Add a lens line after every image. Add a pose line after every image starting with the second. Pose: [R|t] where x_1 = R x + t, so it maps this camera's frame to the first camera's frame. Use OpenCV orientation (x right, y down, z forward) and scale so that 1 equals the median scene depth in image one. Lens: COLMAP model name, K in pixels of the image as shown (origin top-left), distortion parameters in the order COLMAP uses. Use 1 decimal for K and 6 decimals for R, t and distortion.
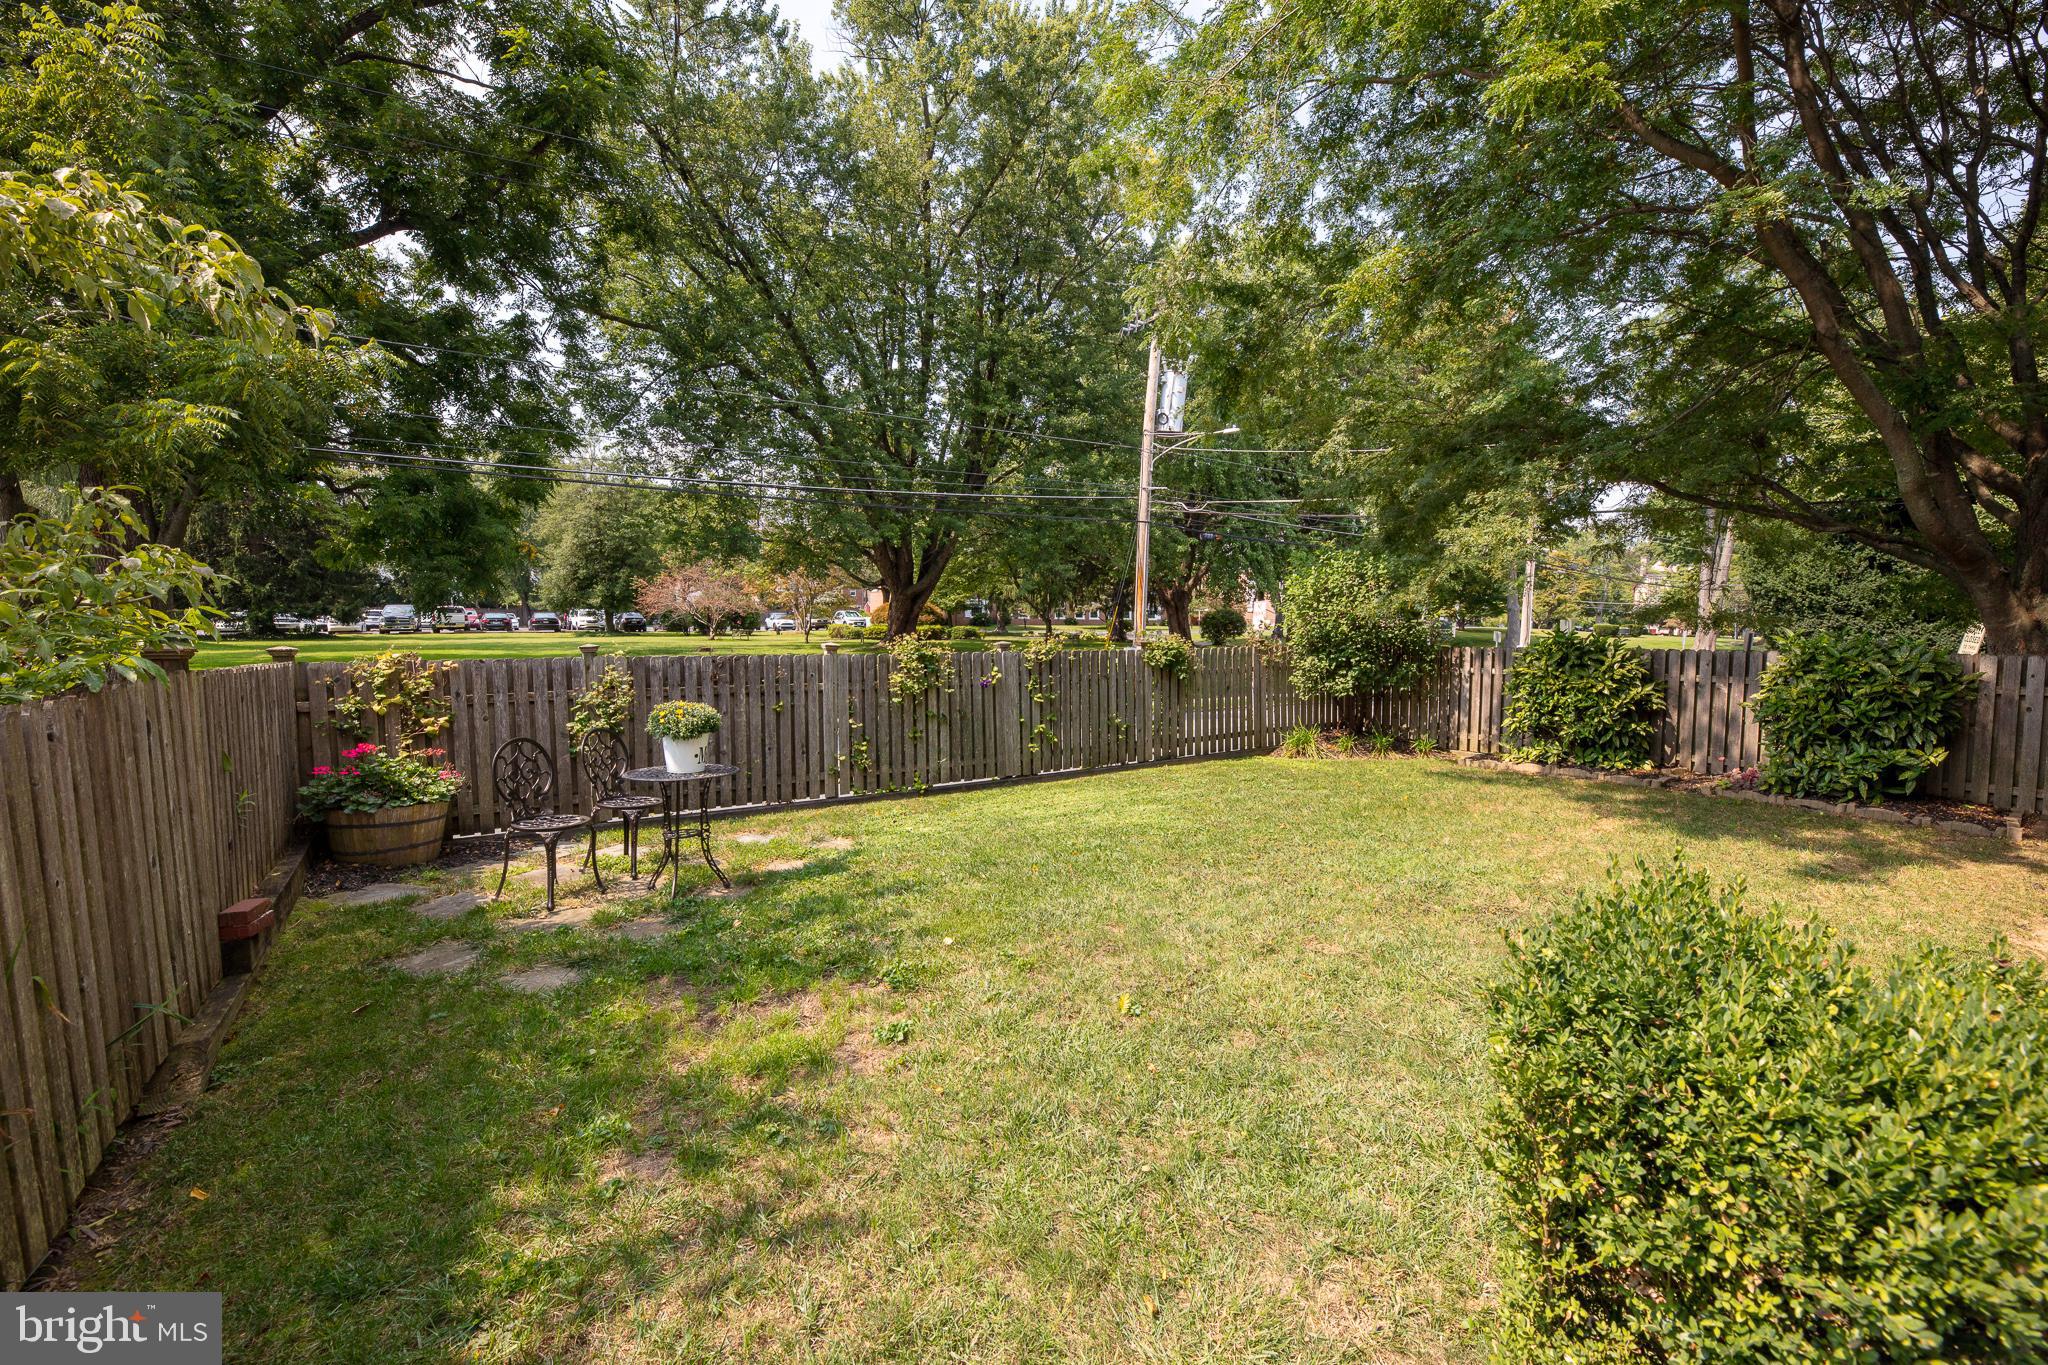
lens RADIAL K [[834.7, 0, 1020.2], [0, 834.7, 689.7], [0, 0, 1]] dist [0.000394, -0.000038]
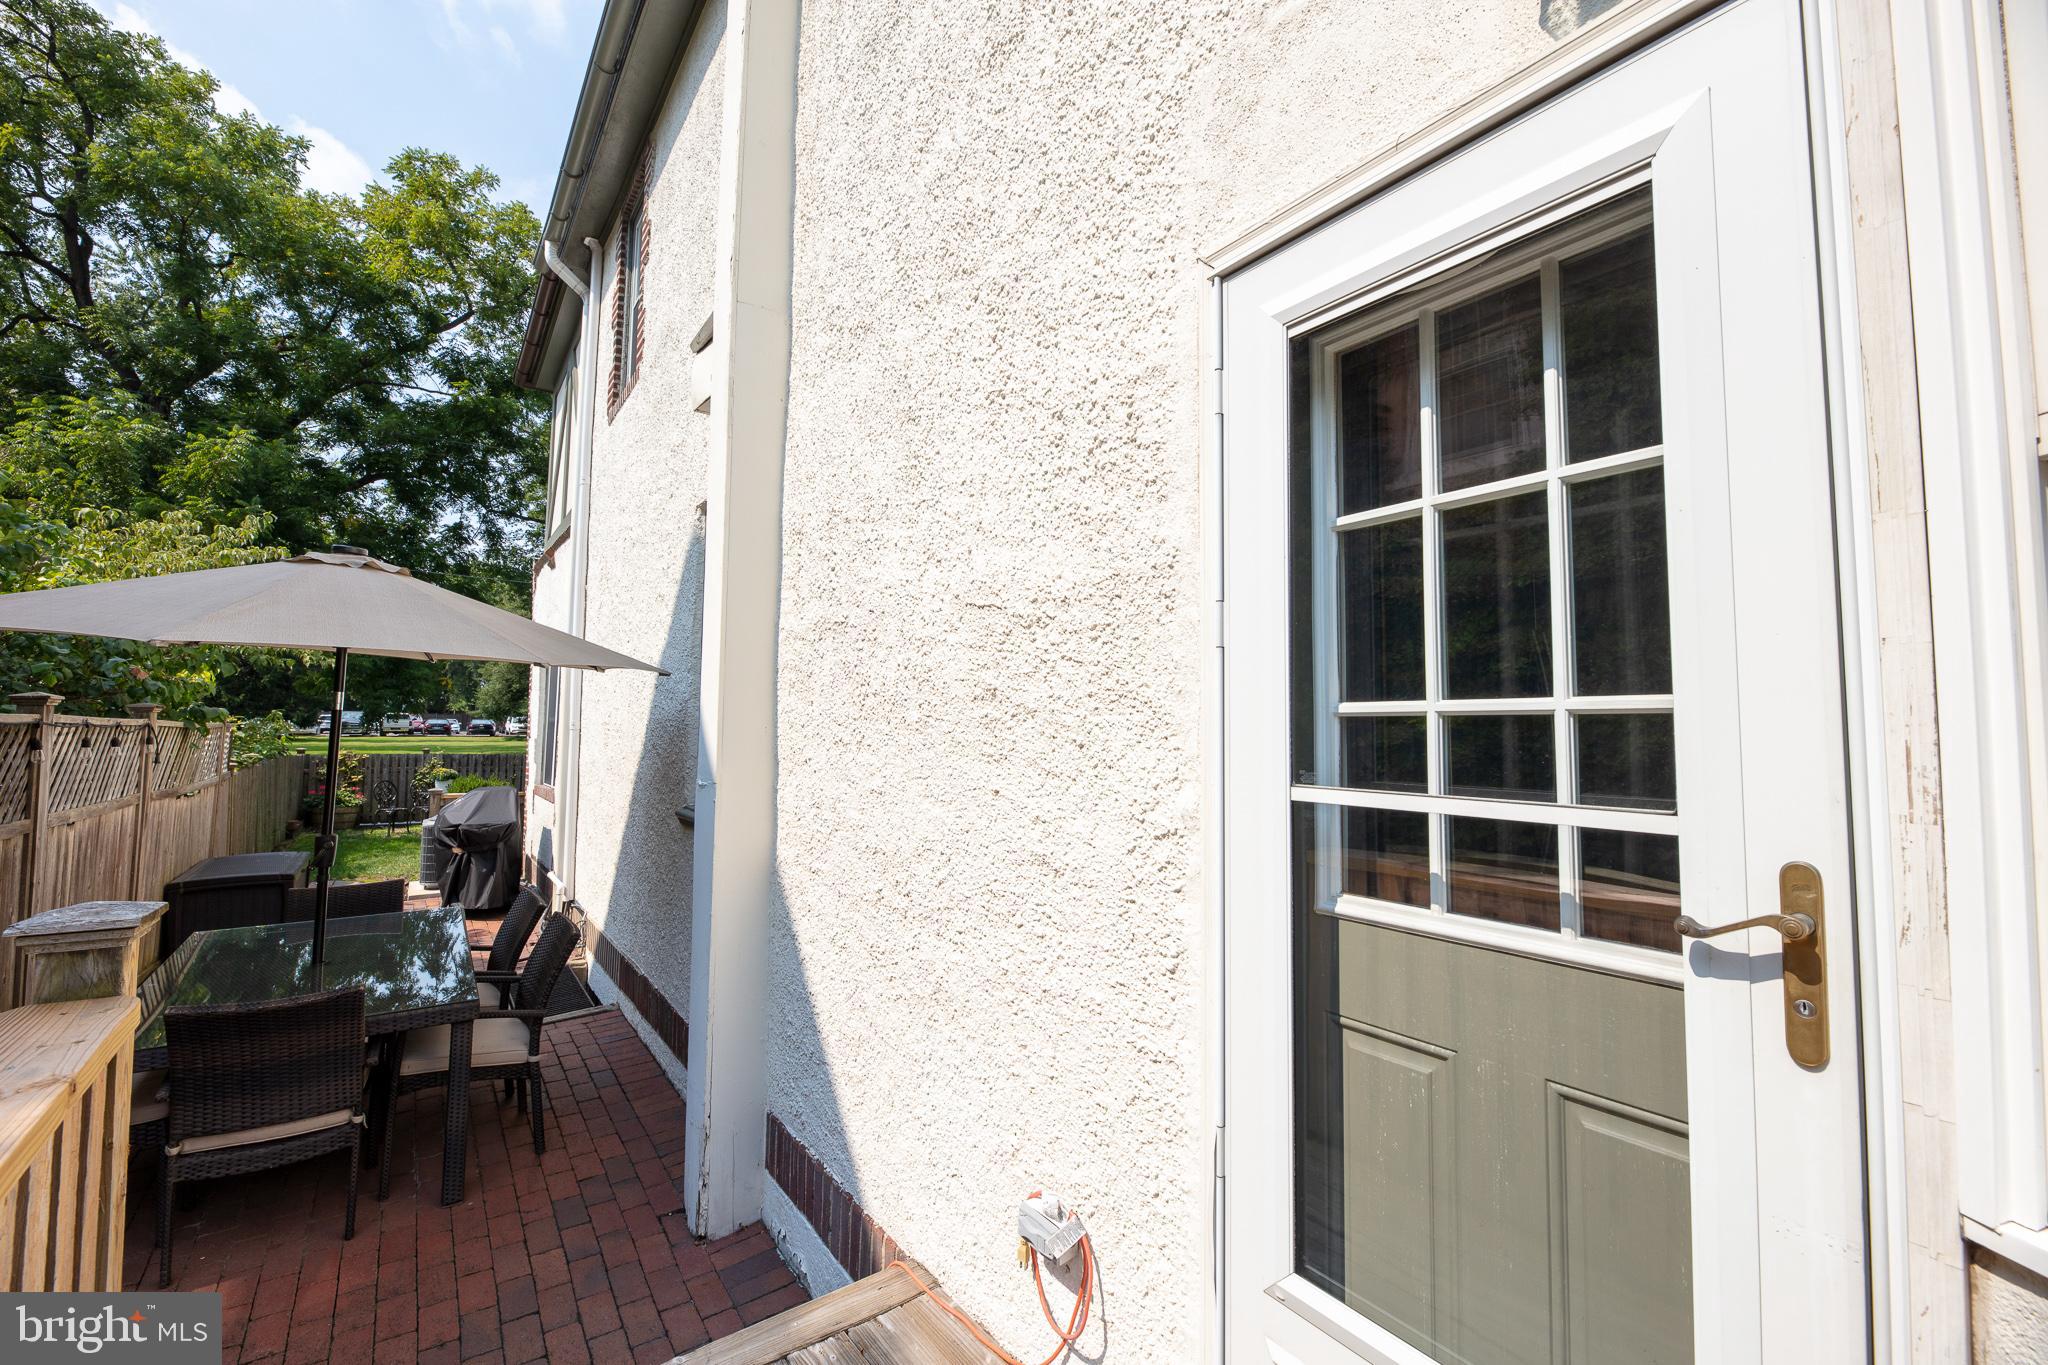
lens RADIAL K [[834.7, 0, 1021.6], [0, 834.7, 690.7], [0, 0, 1]] dist [0.000394, -0.000038]
pose [[0.999194, 0.012714, 0.038074, 0.130644], [-0.007783, 0.991876, -0.126971, 0.008663], [-0.039379, 0.126573, 0.991175, -0.174998]]
